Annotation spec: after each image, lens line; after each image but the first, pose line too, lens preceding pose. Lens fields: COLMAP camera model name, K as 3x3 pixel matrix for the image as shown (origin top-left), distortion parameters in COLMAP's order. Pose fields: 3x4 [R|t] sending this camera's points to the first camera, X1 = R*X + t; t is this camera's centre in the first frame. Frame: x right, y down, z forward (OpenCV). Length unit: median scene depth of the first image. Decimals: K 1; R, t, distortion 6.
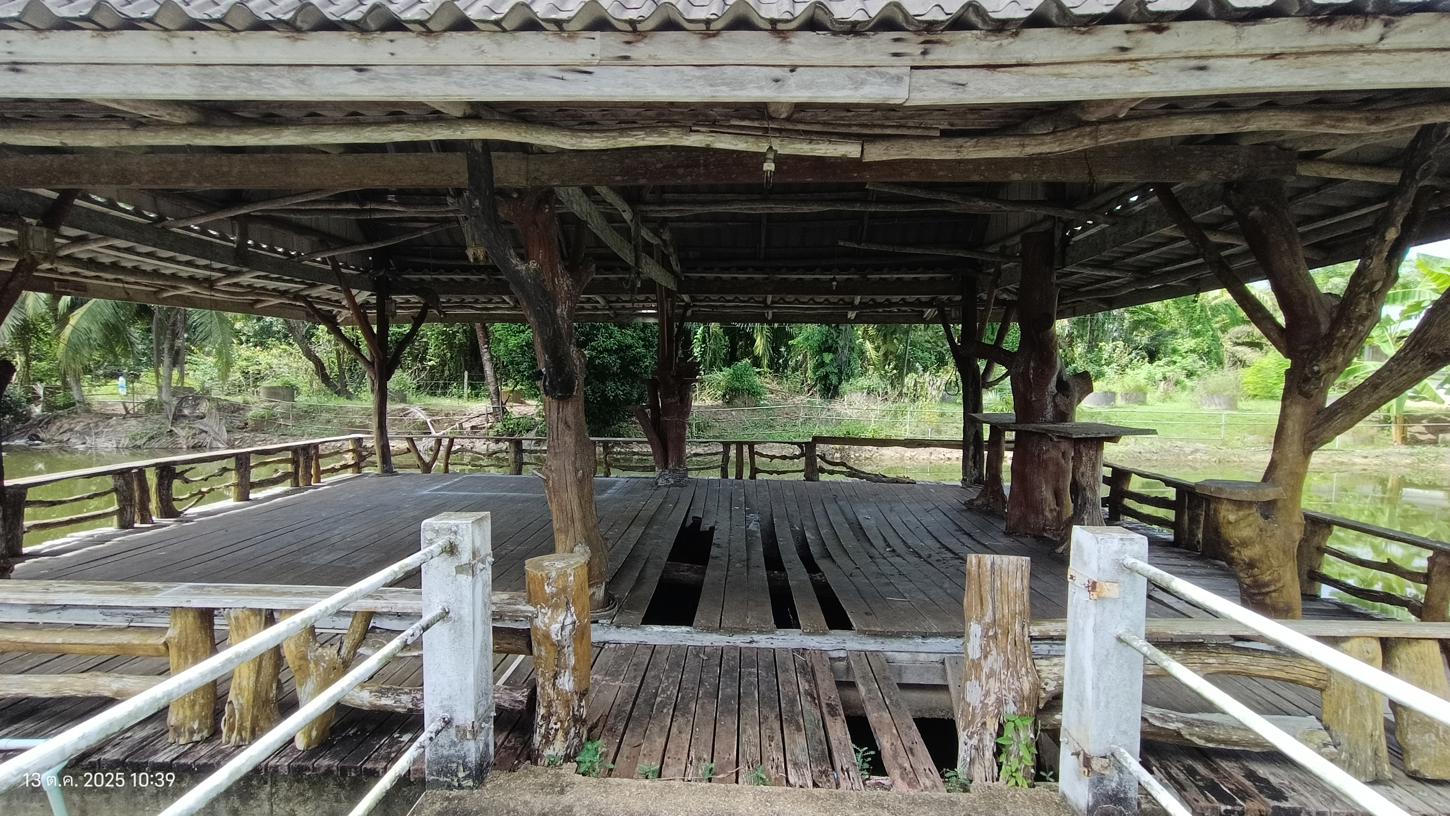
lens RADIAL K [[662.9, 0, 718.2], [0, 662.9, 413.9], [0, 0, 1]] dist [-0.018315, 0.005680]
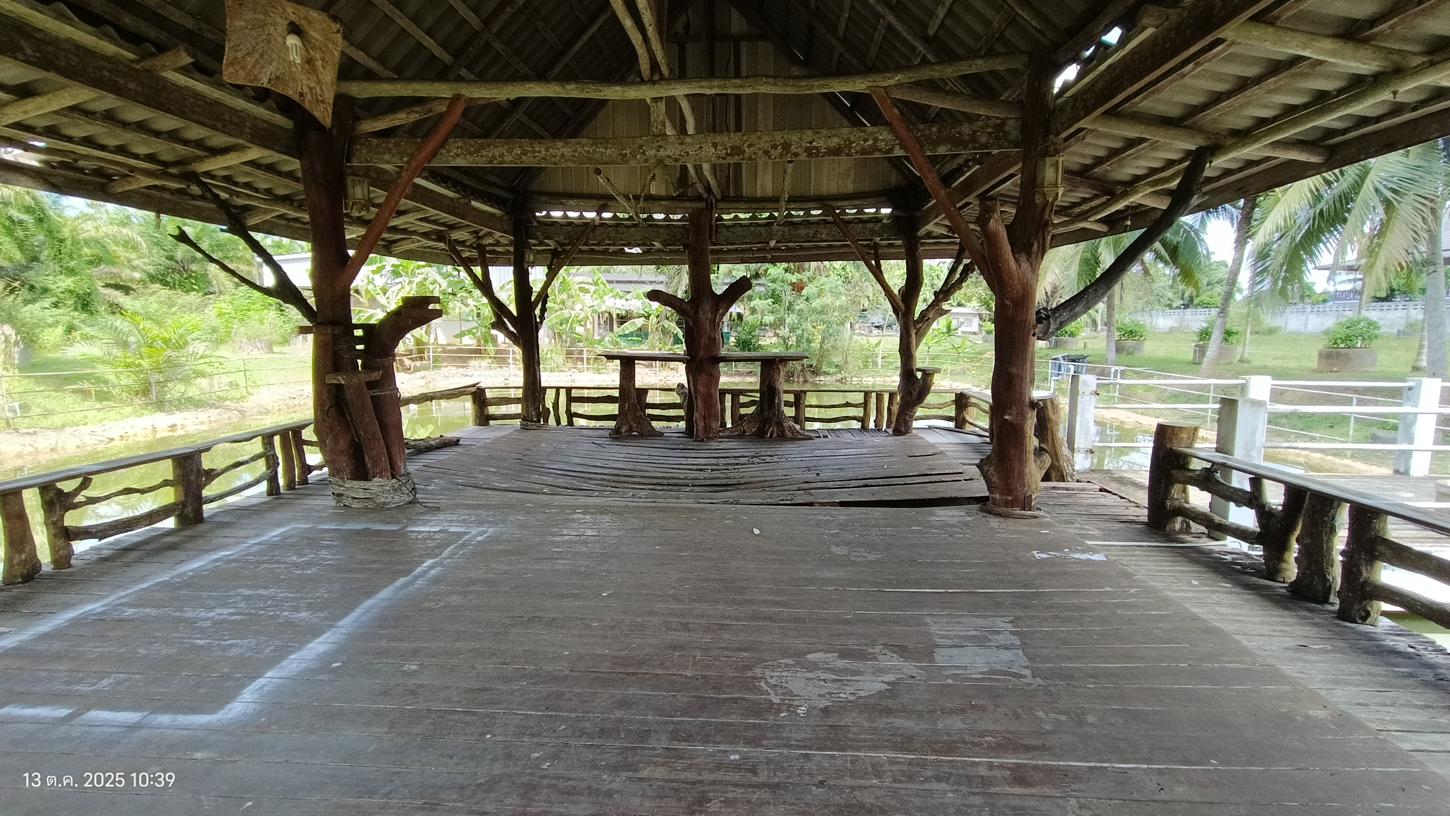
lens RADIAL K [[662.9, 0, 718.2], [0, 662.9, 407.2], [0, 0, 1]] dist [-0.018315, 0.005680]
pose [[0.025545, -0.126643, 0.991619, -0.546828], [0.054580, 0.990640, 0.125112, -0.030268], [-0.998183, 0.050926, 0.032218, 0.593405]]
